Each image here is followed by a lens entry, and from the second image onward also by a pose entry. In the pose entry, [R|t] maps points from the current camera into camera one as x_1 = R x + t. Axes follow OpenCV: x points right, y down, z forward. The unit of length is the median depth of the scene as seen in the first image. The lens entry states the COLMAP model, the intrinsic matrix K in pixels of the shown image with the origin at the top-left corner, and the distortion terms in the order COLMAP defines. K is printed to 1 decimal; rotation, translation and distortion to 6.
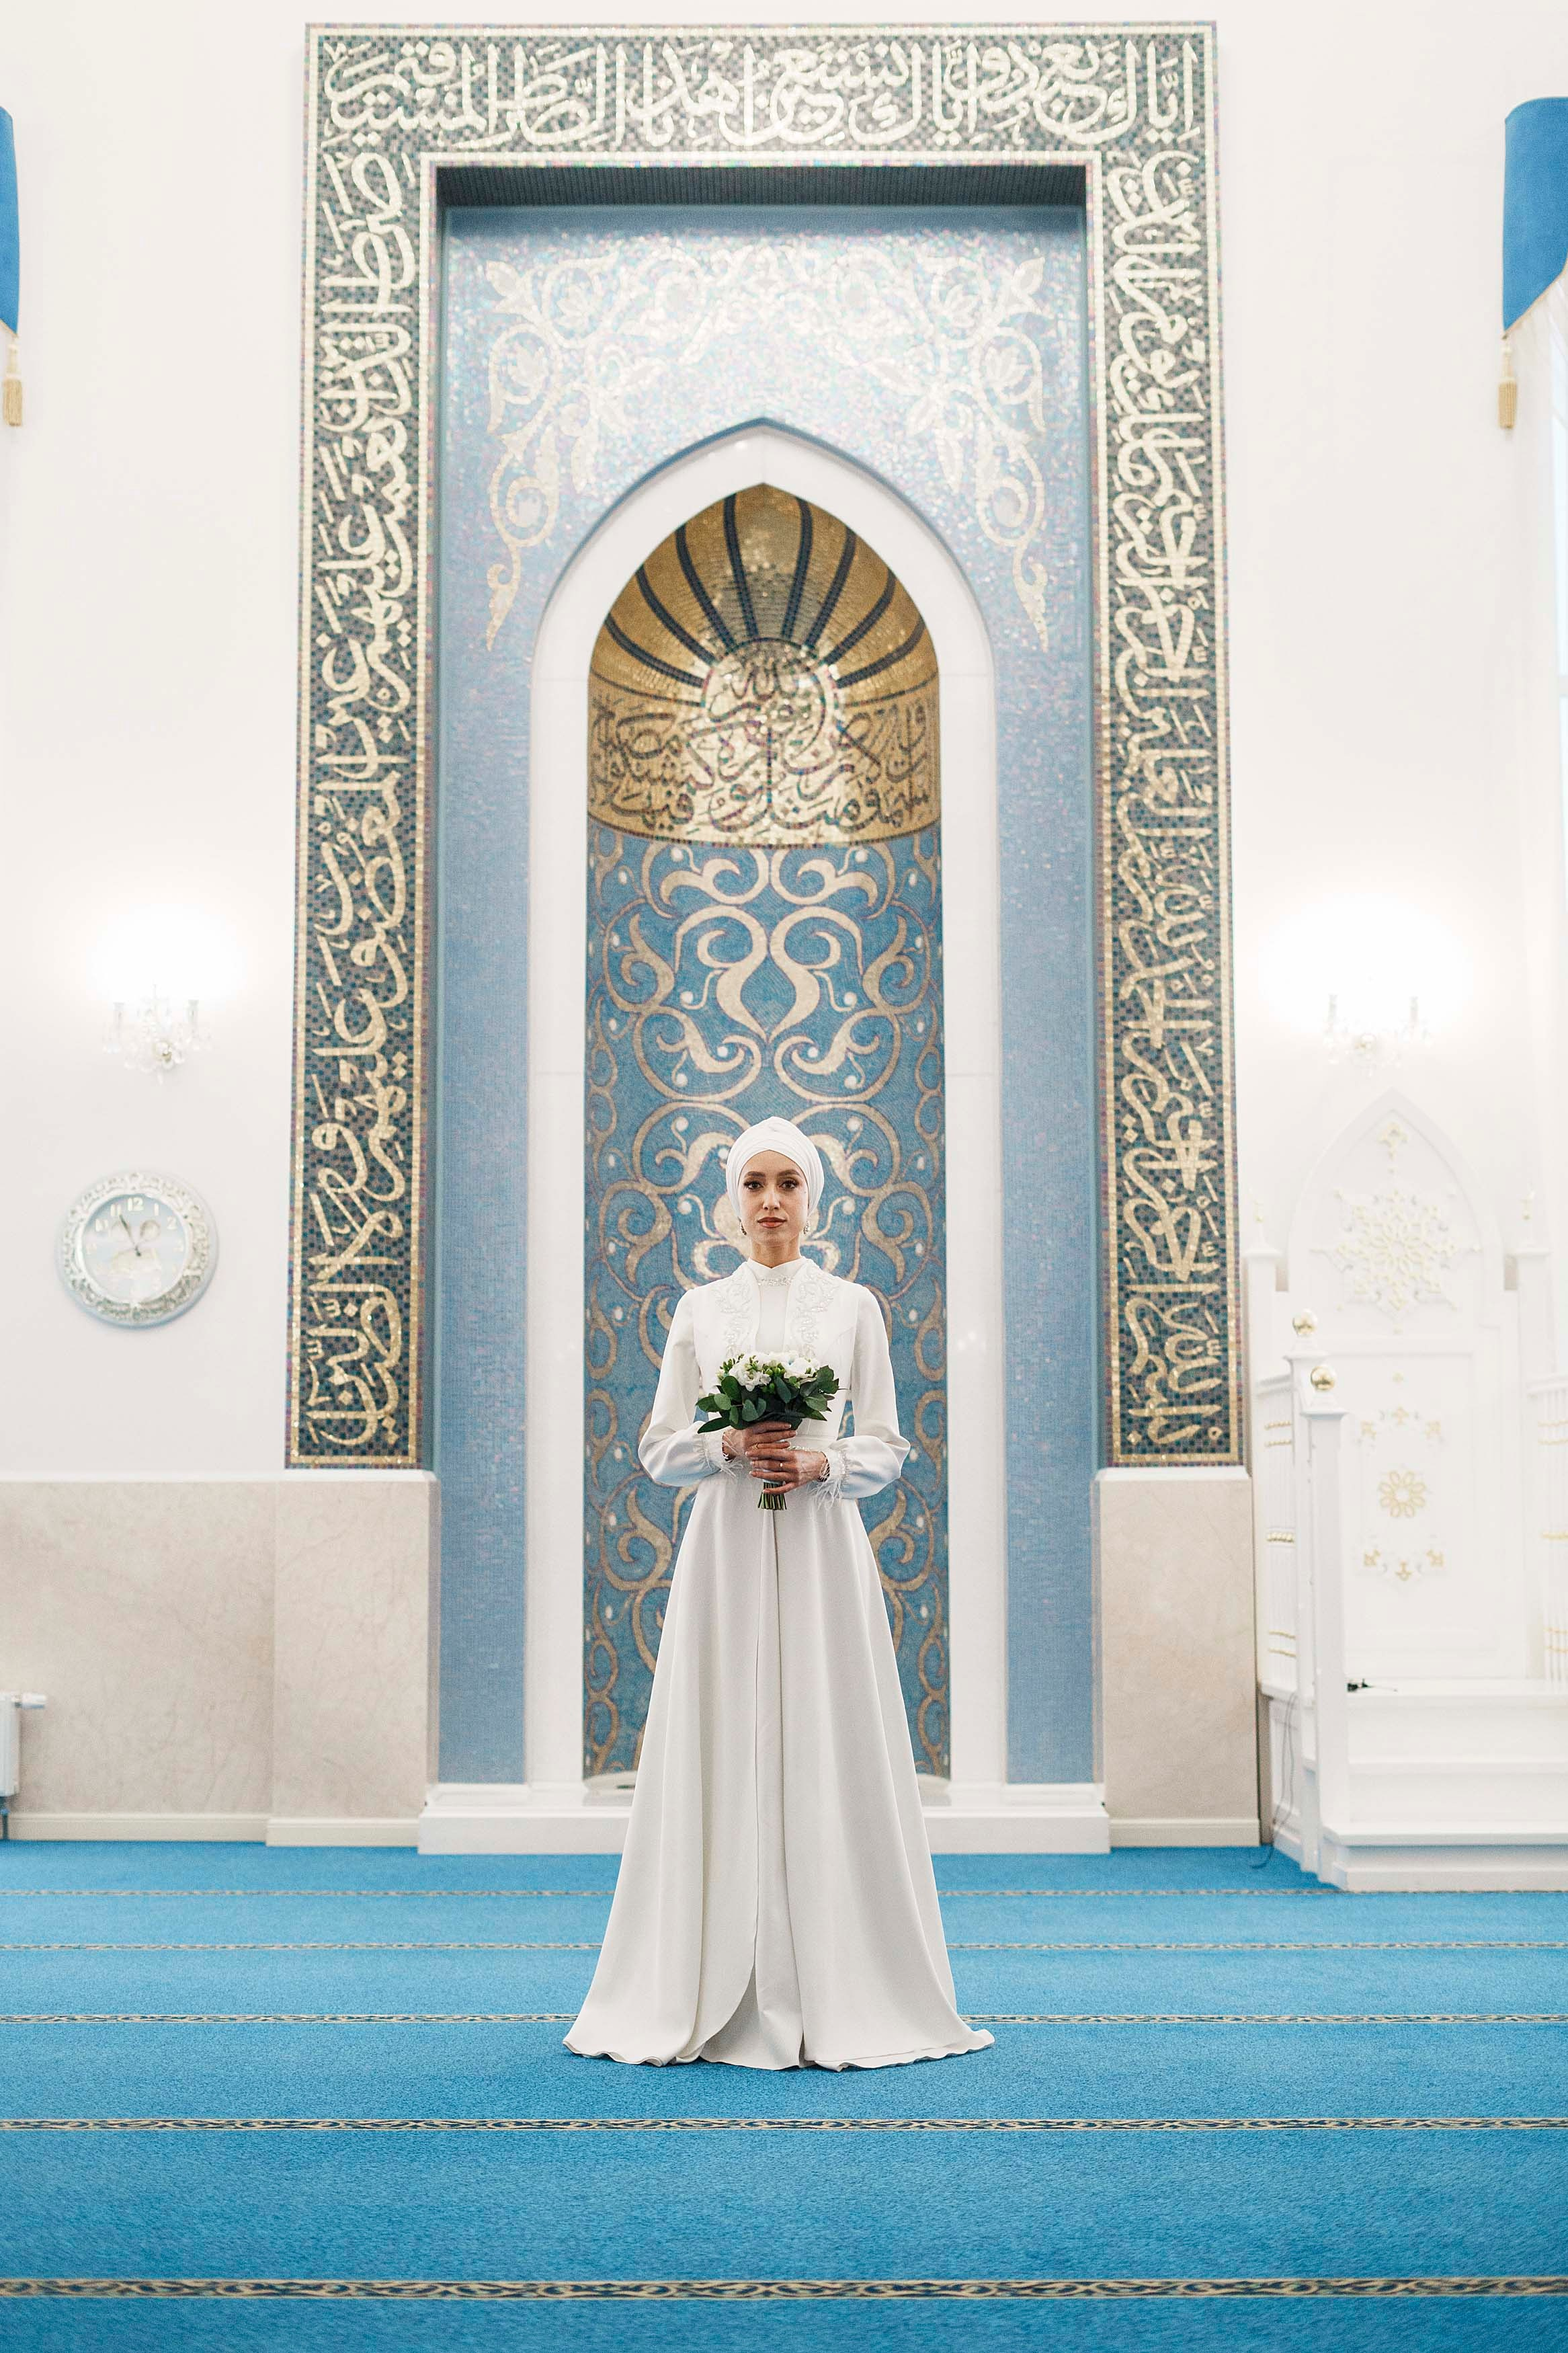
lens RADIAL K [[3431.5, 0, 779.5], [0, 3431.5, 1248.7], [0, 0, 1]] dist [-0.033801, 0.044394]
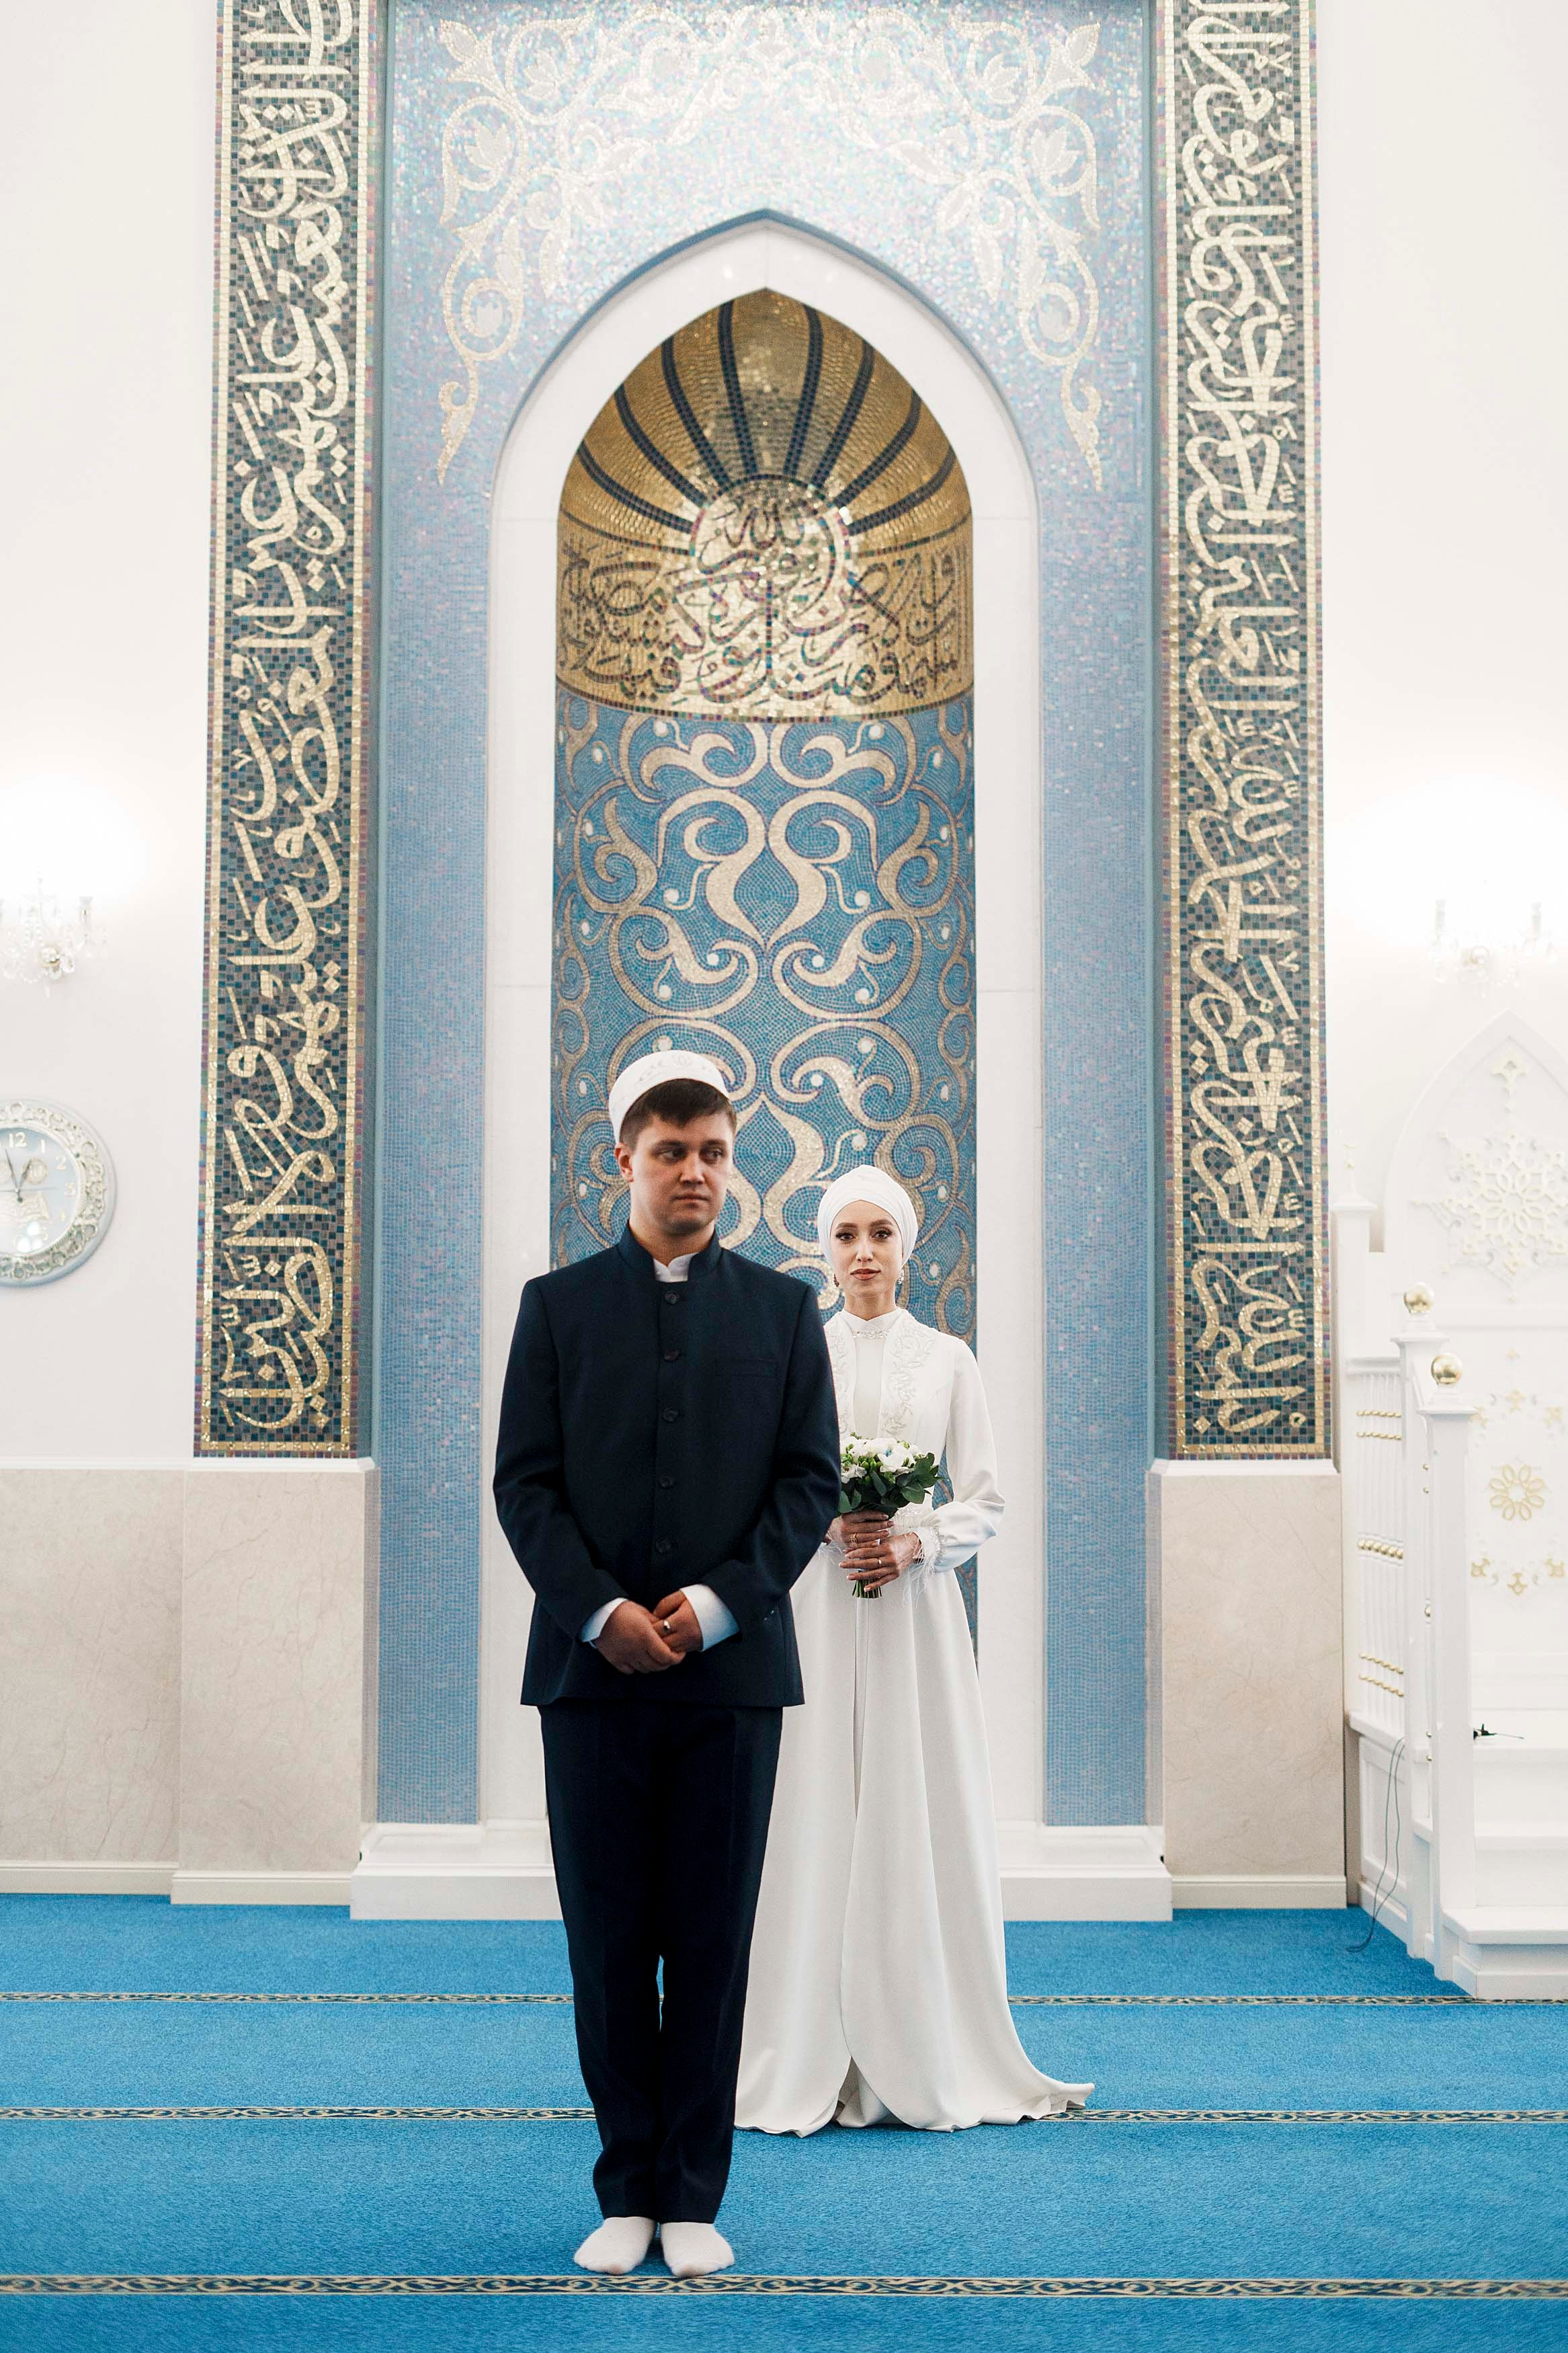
lens RADIAL K [[3366.6, 0, 778.4], [0, 3366.6, 1231.8], [0, 0, 1]] dist [-0.036728, 0.059674]
pose [[0.999914, 0.005658, 0.011871, -0.010734], [-0.006030, 0.999484, 0.031551, -0.017590], [-0.011687, -0.031620, 0.999432, 0.171929]]
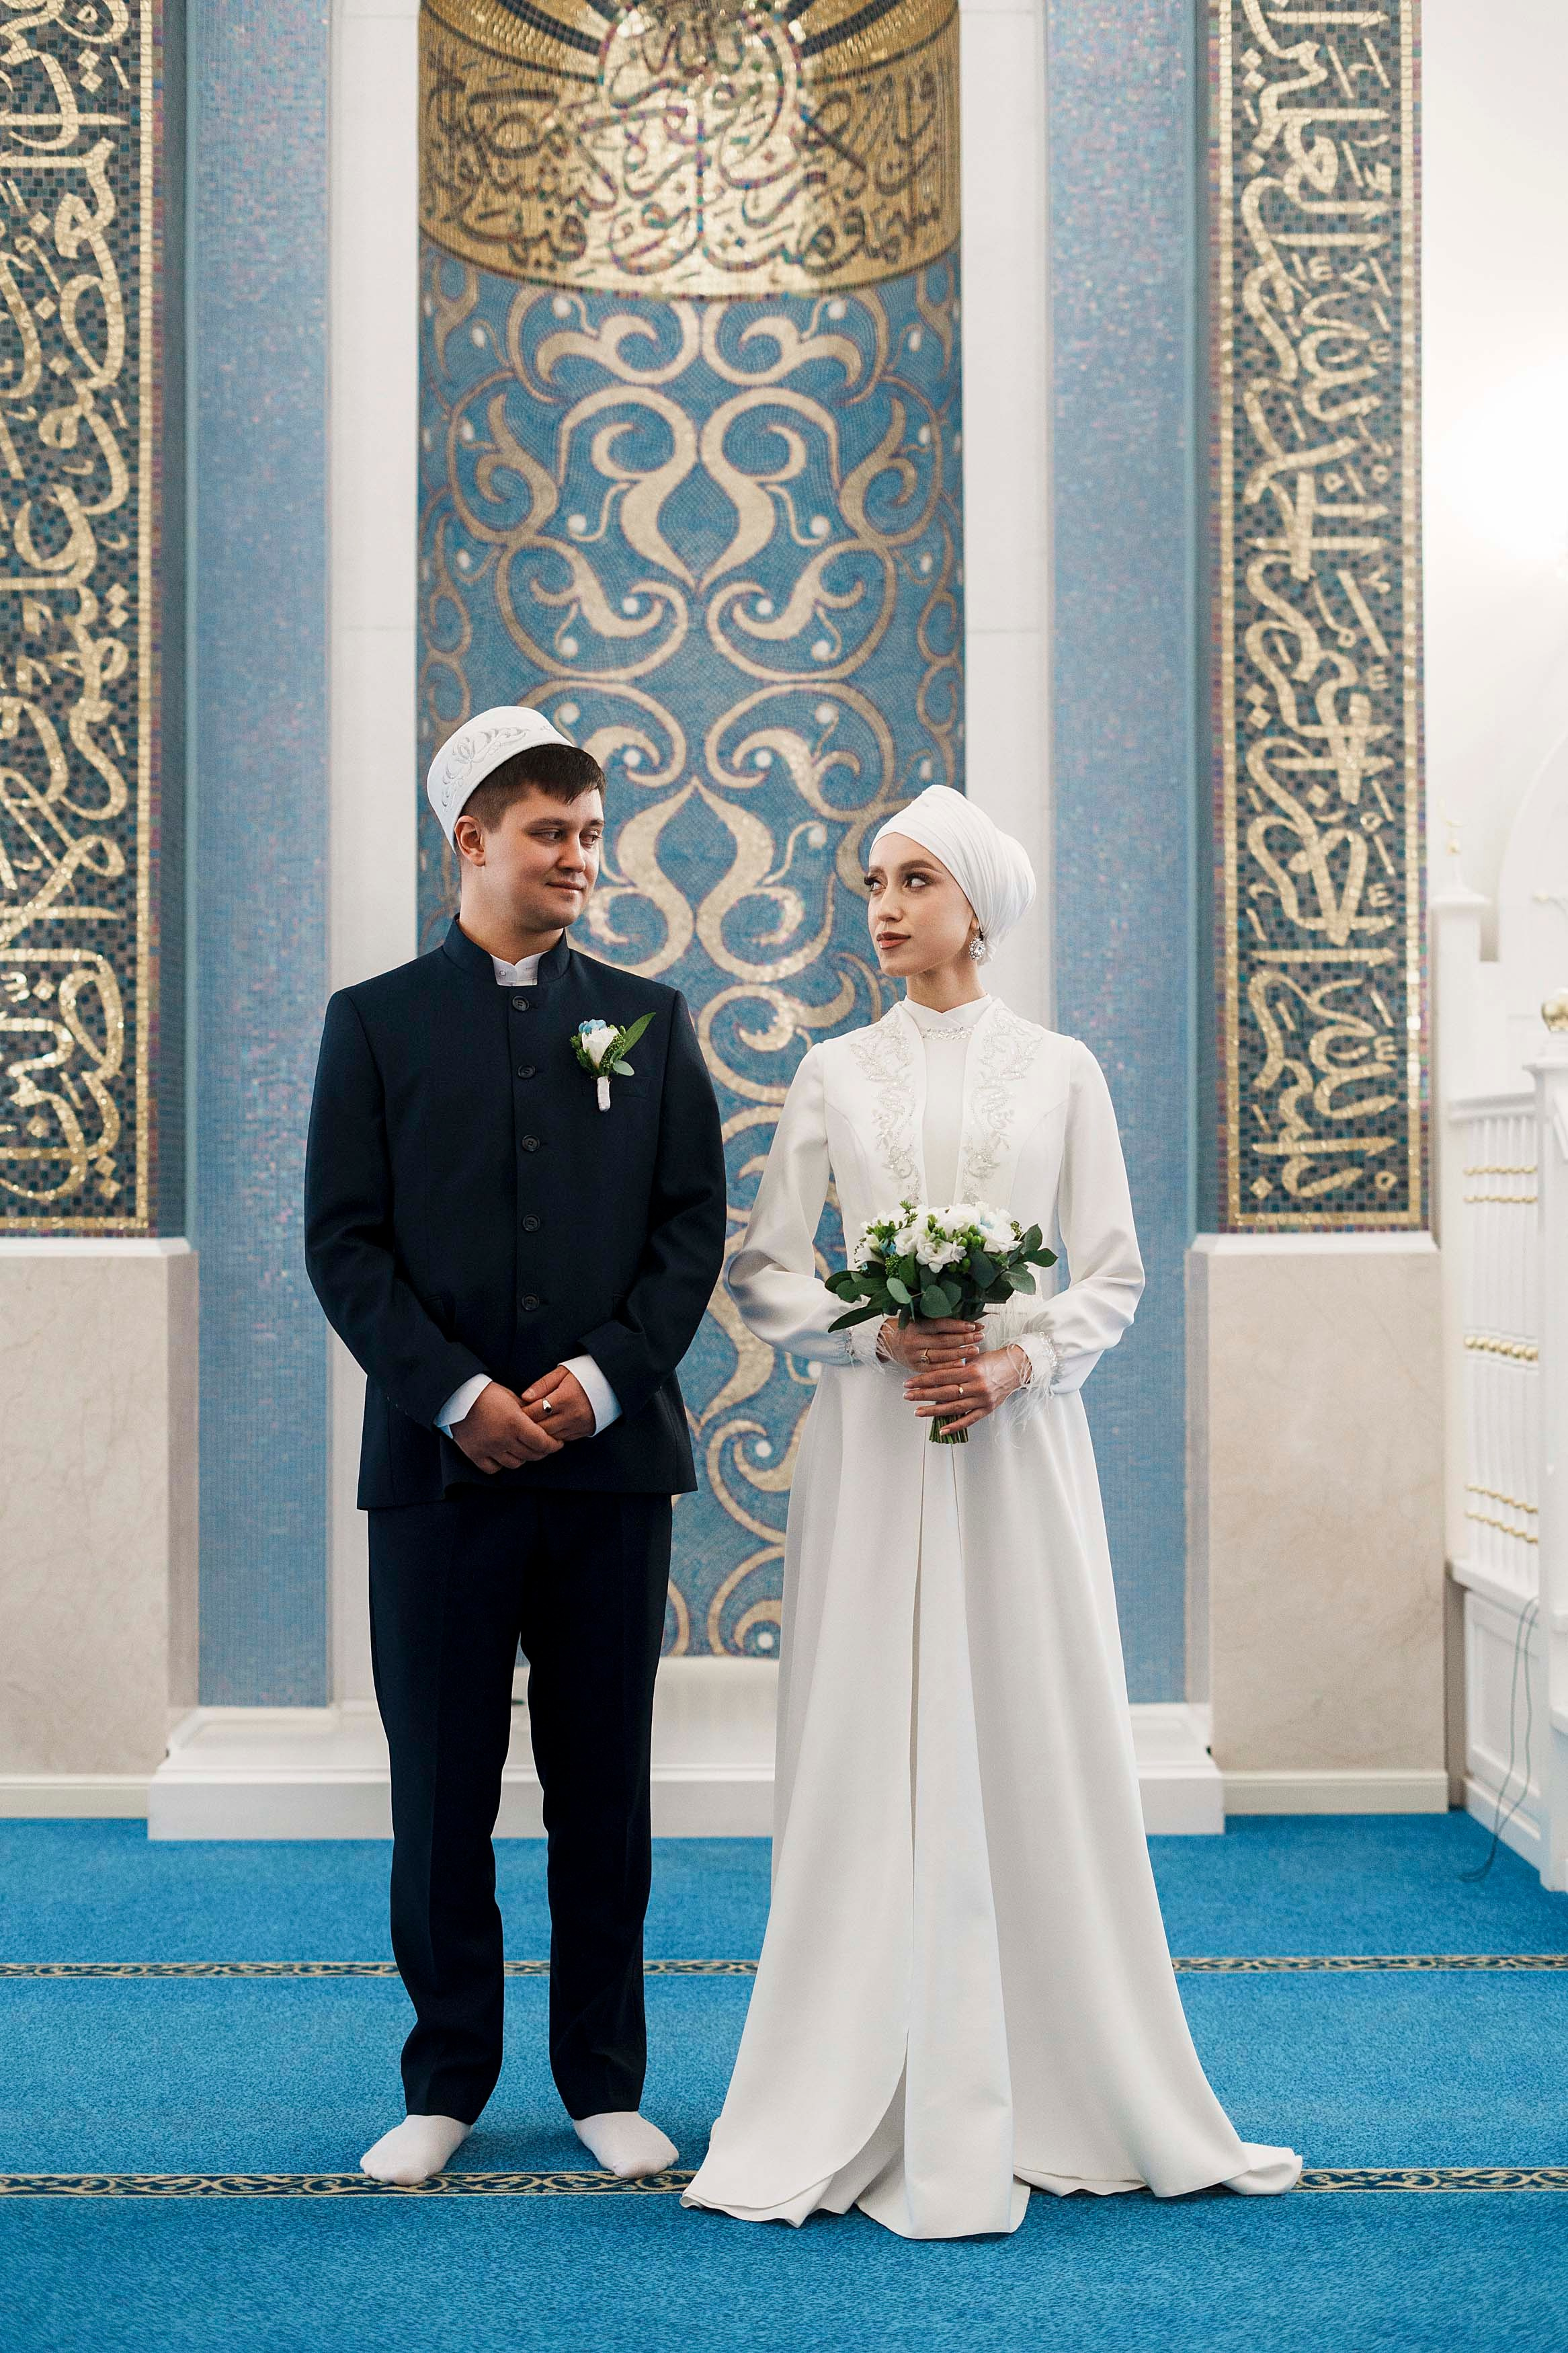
lens RADIAL K [[3366.6, 0, 778.4], [0, 3366.6, 1231.8], [0, 0, 1]] dist [-0.036728, 0.059674]
pose [[0.999908, -0.000385, 0.013577, 0.003733], [-0.000824, 0.996040, 0.088903, 0.006904], [-0.013557, -0.088906, 0.995948, 0.362526]]
